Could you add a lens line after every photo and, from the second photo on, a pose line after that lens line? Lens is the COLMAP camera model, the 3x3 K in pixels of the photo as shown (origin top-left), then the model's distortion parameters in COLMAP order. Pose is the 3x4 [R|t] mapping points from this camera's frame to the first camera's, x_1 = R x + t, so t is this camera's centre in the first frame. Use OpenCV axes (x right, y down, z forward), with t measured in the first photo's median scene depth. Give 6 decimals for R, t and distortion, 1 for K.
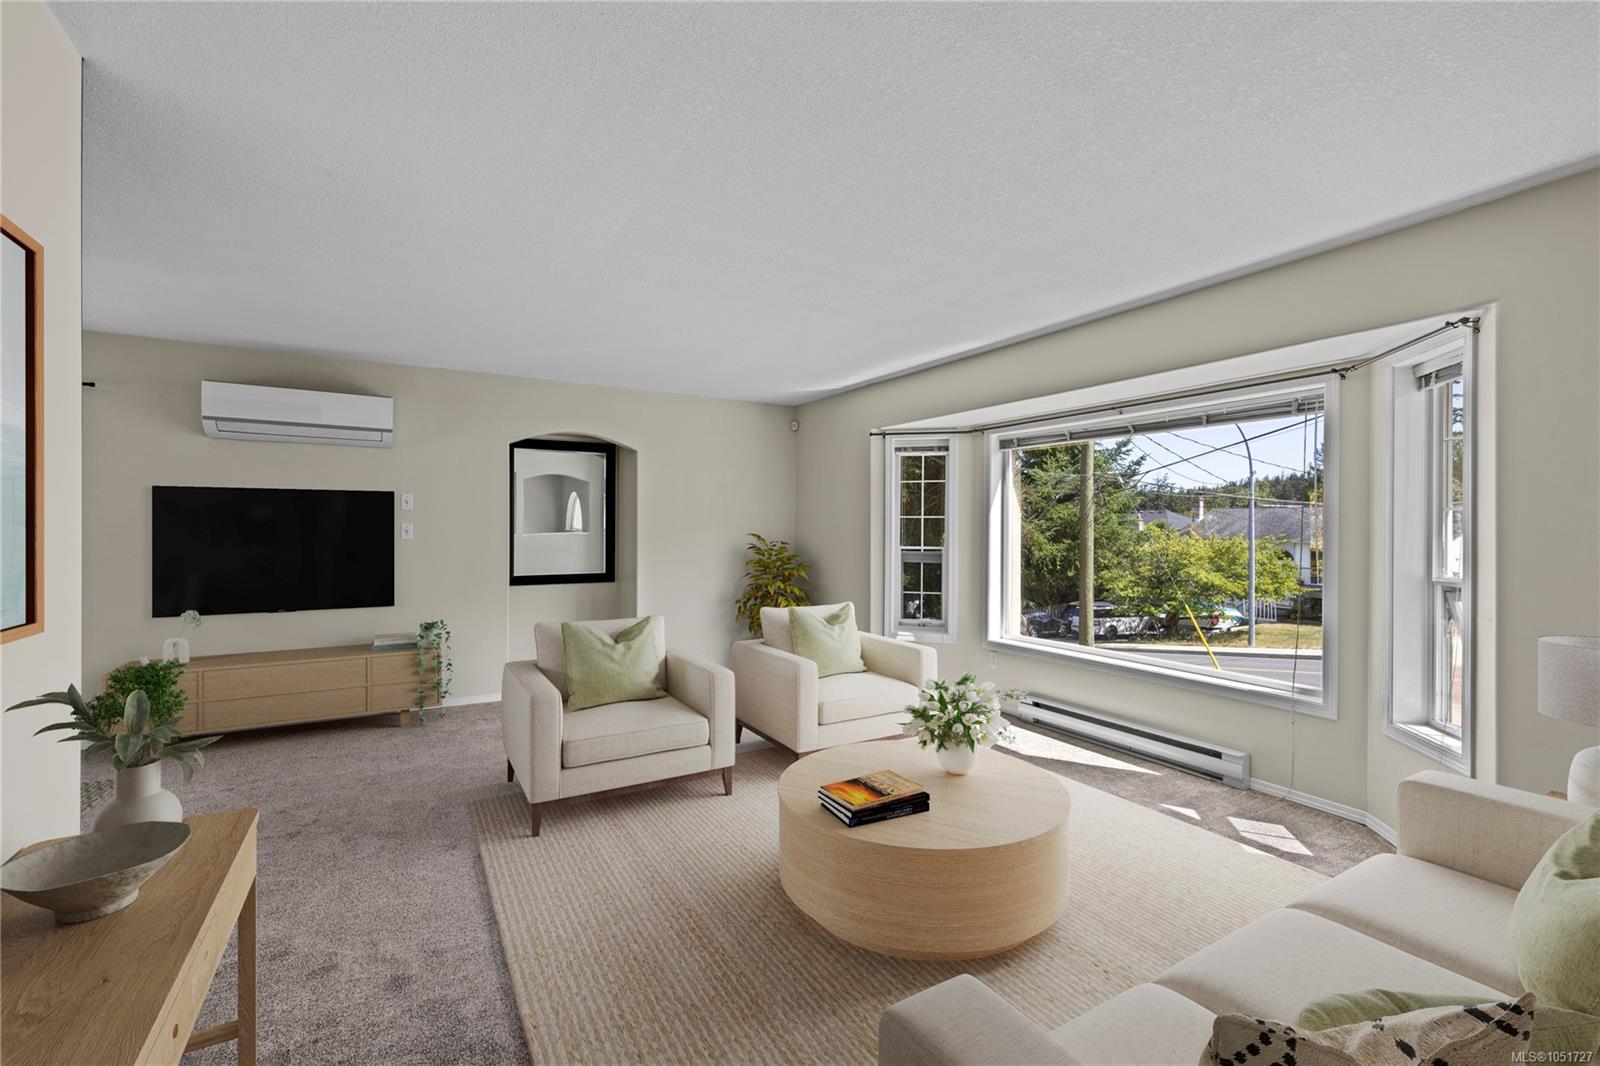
lens RADIAL K [[673.6, 0, 801.5], [0, 673.6, 527.4], [0, 0, 1]] dist [-0.000766, -0.001016]
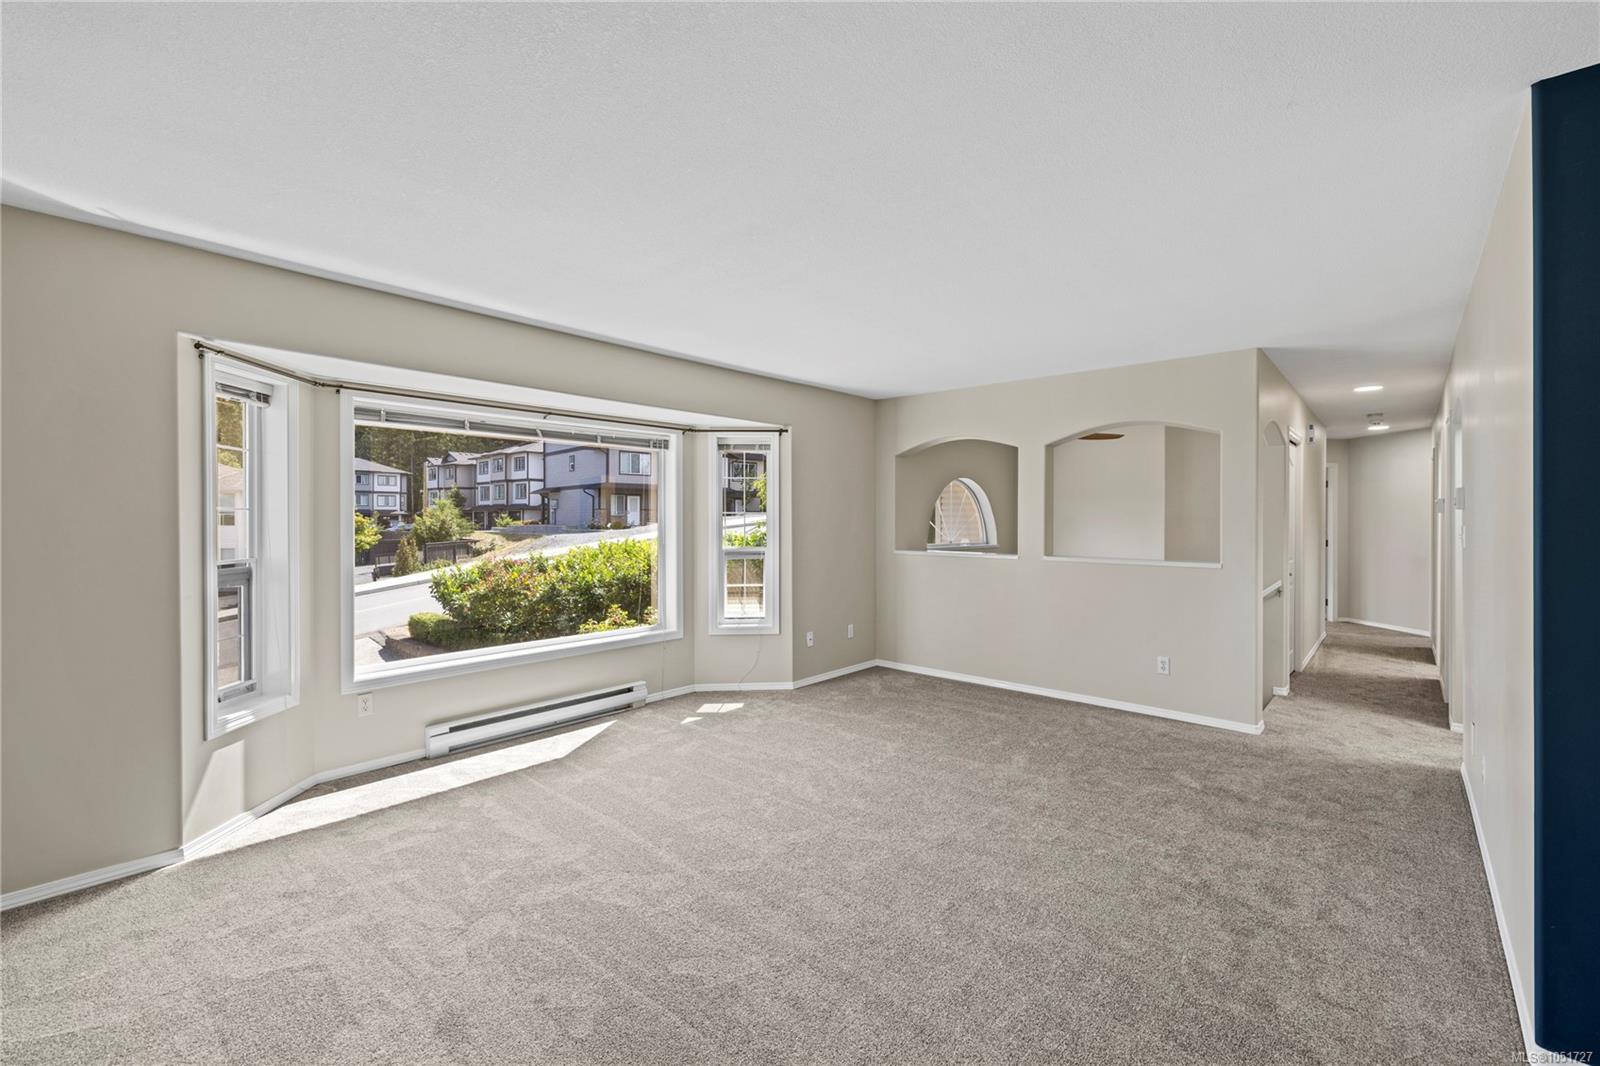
lens RADIAL K [[673.6, 0, 801.5], [0, 673.6, 523.8], [0, 0, 1]] dist [-0.000766, -0.001016]
pose [[-0.303624, -0.009150, 0.952748, -0.672962], [-0.001981, 0.999958, 0.008972, -0.010998], [-0.952790, 0.000837, -0.303629, 0.923303]]
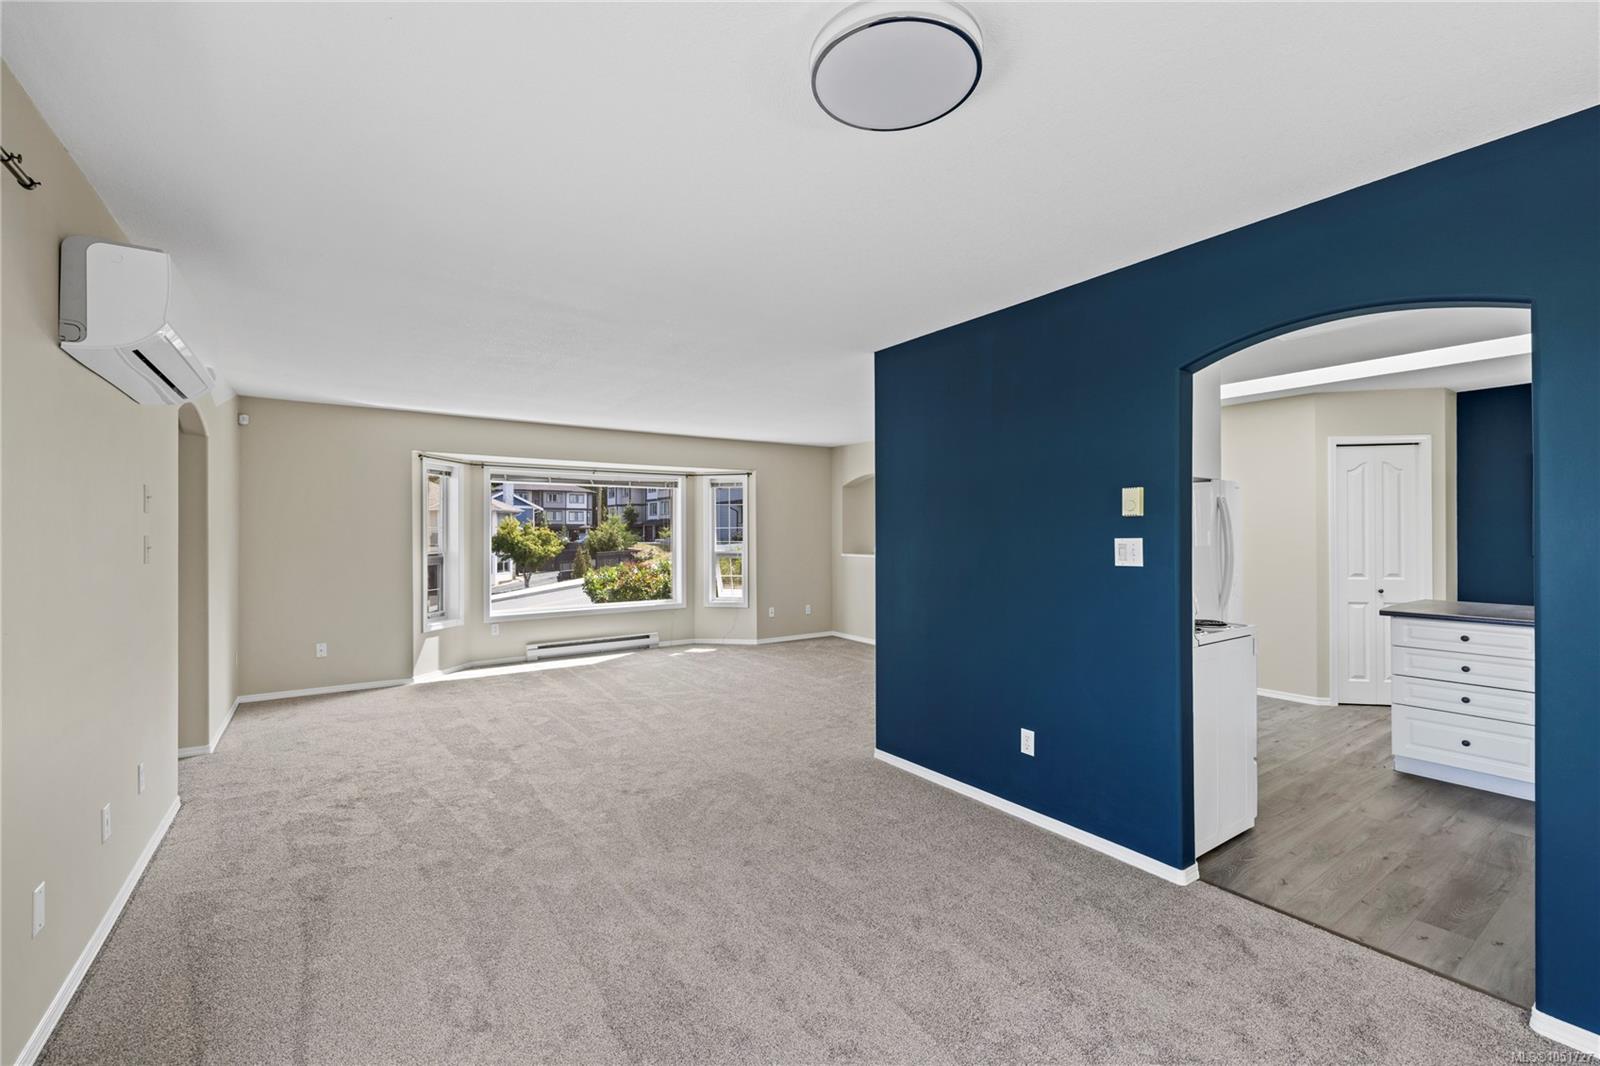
lens RADIAL K [[673.6, 0, 798.8], [0, 673.6, 533.9], [0, 0, 1]] dist [-0.000766, -0.001016]
pose [[-0.068783, -0.005479, 0.997617, -1.399225], [0.001442, 0.999983, 0.005592, -0.013122], [-0.997631, 0.001823, -0.068774, 0.557051]]
